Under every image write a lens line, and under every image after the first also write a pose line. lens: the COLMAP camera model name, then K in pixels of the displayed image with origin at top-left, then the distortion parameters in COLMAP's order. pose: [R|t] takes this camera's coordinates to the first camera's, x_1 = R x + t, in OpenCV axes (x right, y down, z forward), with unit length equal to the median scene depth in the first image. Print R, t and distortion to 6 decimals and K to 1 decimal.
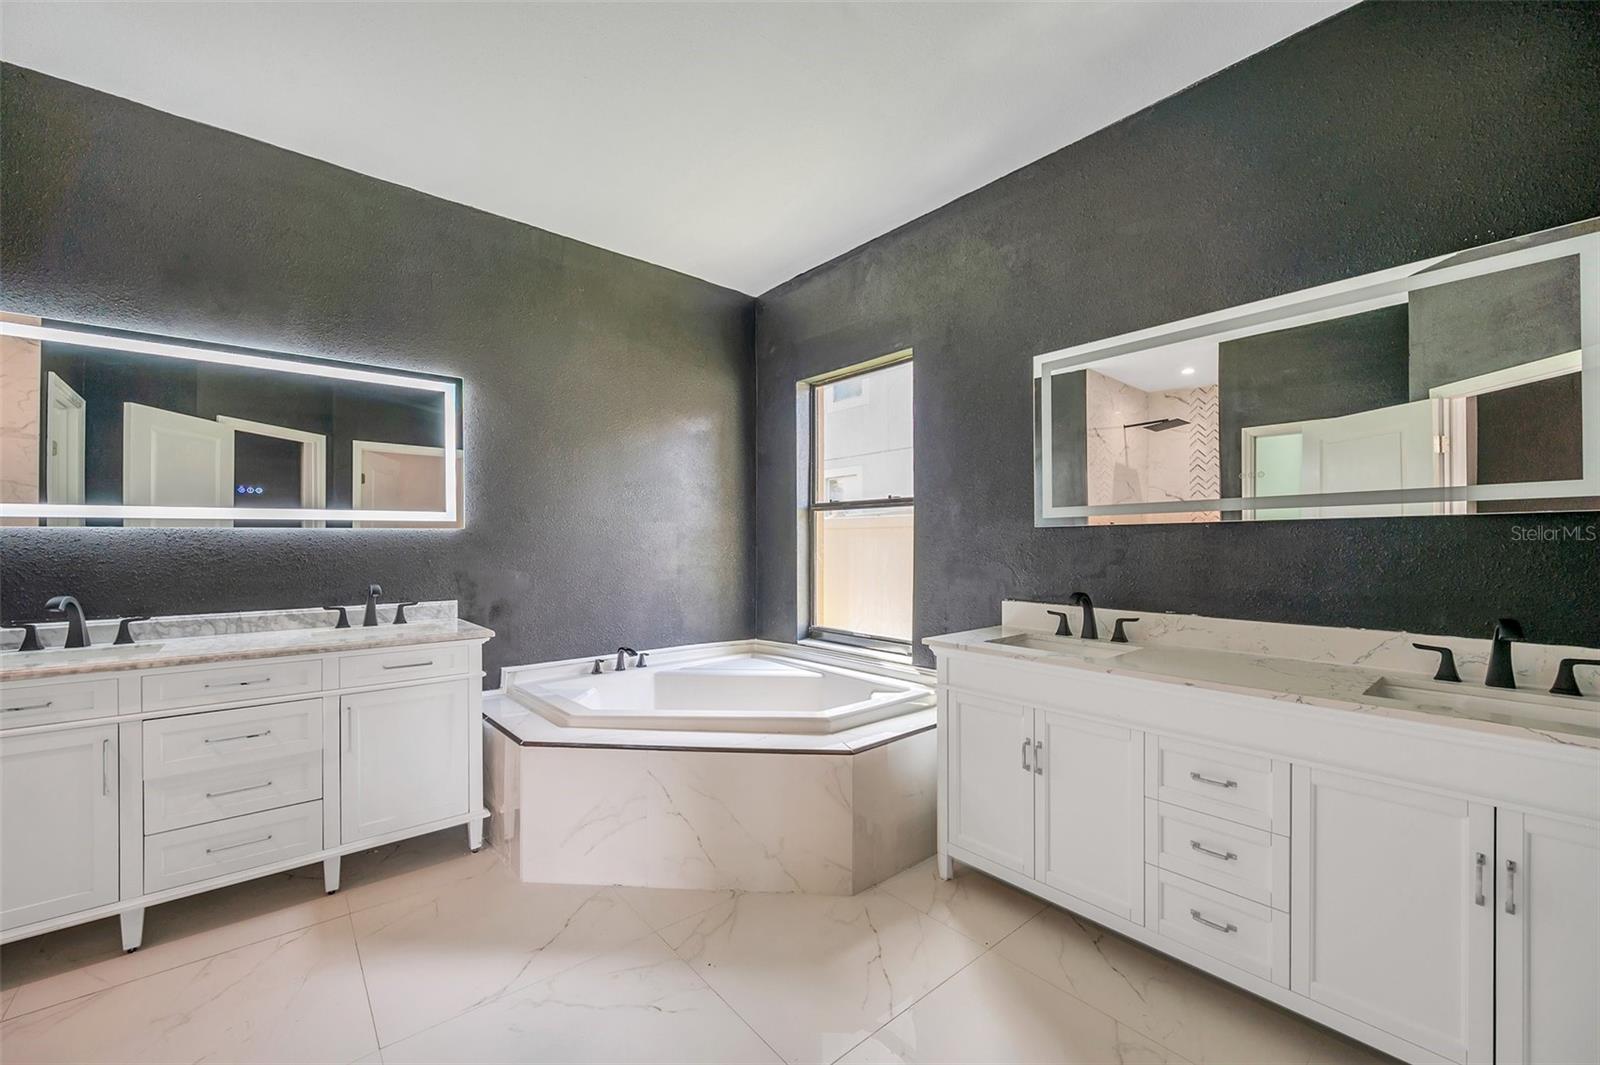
lens RADIAL K [[637.7, 0, 801.3], [0, 637.7, 534.5], [0, 0, 1]] dist [-0.006816, -0.000010]
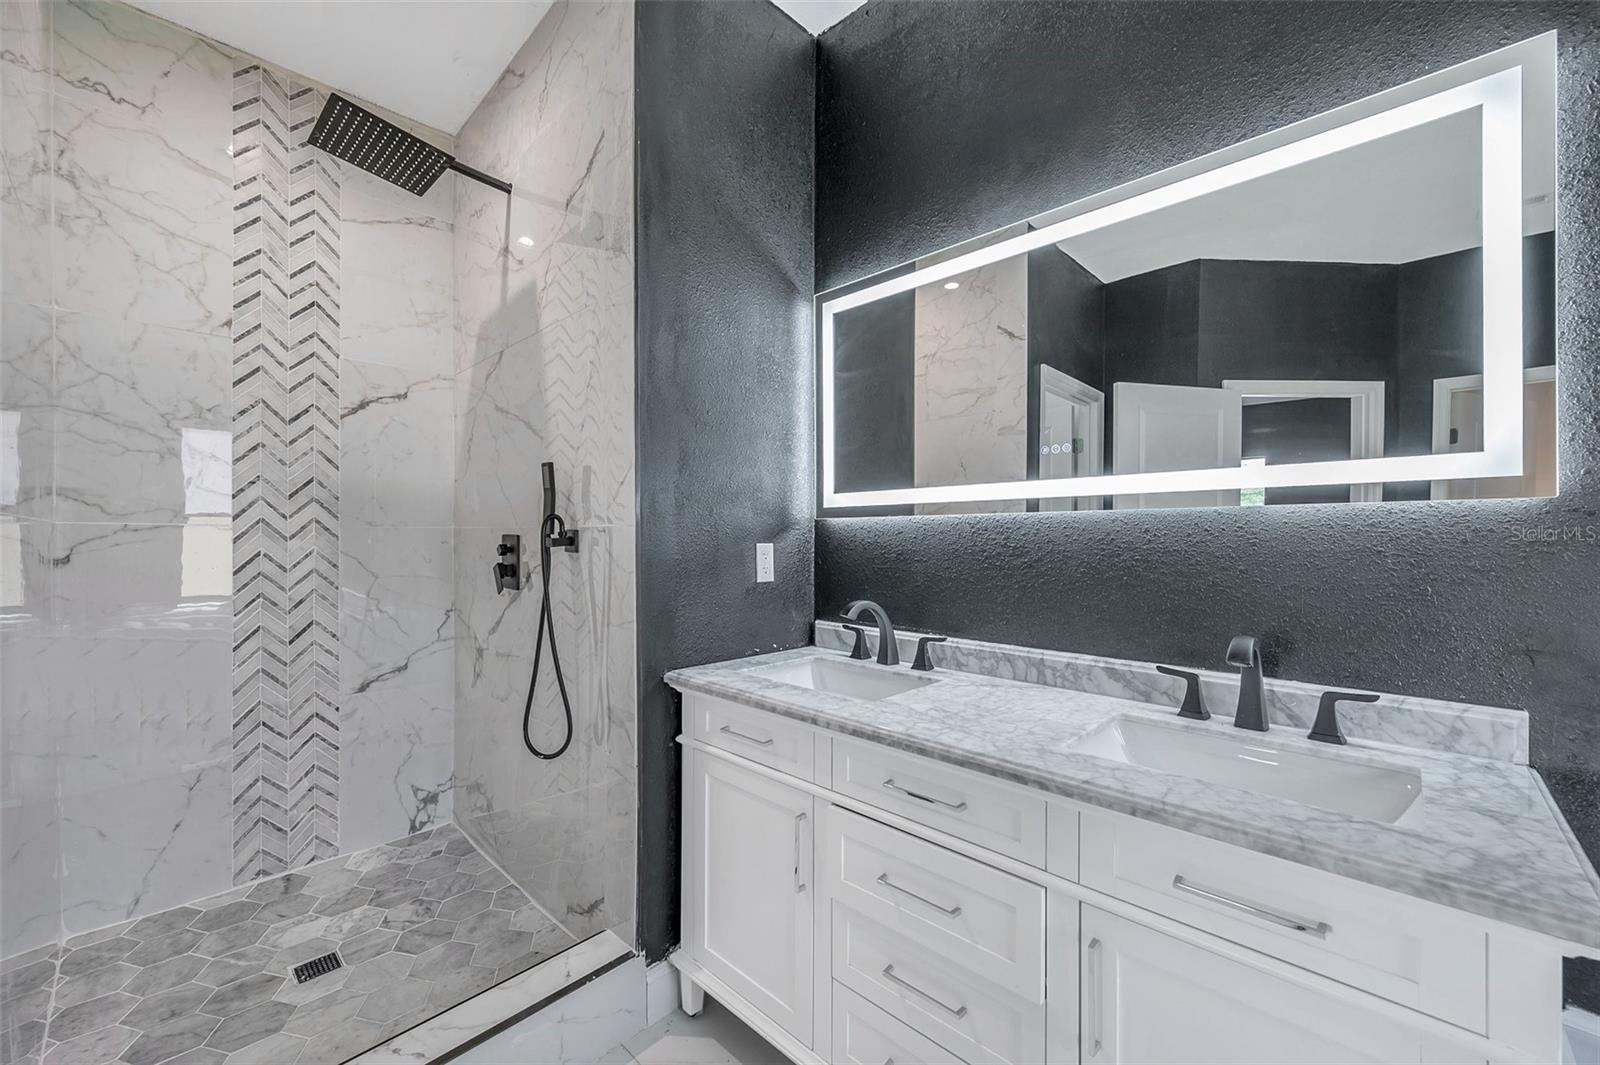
lens RADIAL K [[637.7, 0, 801.3], [0, 637.7, 534.5], [0, 0, 1]] dist [-0.006816, -0.000010]
pose [[0.092578, 0.000720, -0.995705, -0.279934], [0.007177, 0.999973, 0.001390, 0.008509], [0.995680, -0.007275, 0.092570, 0.670645]]
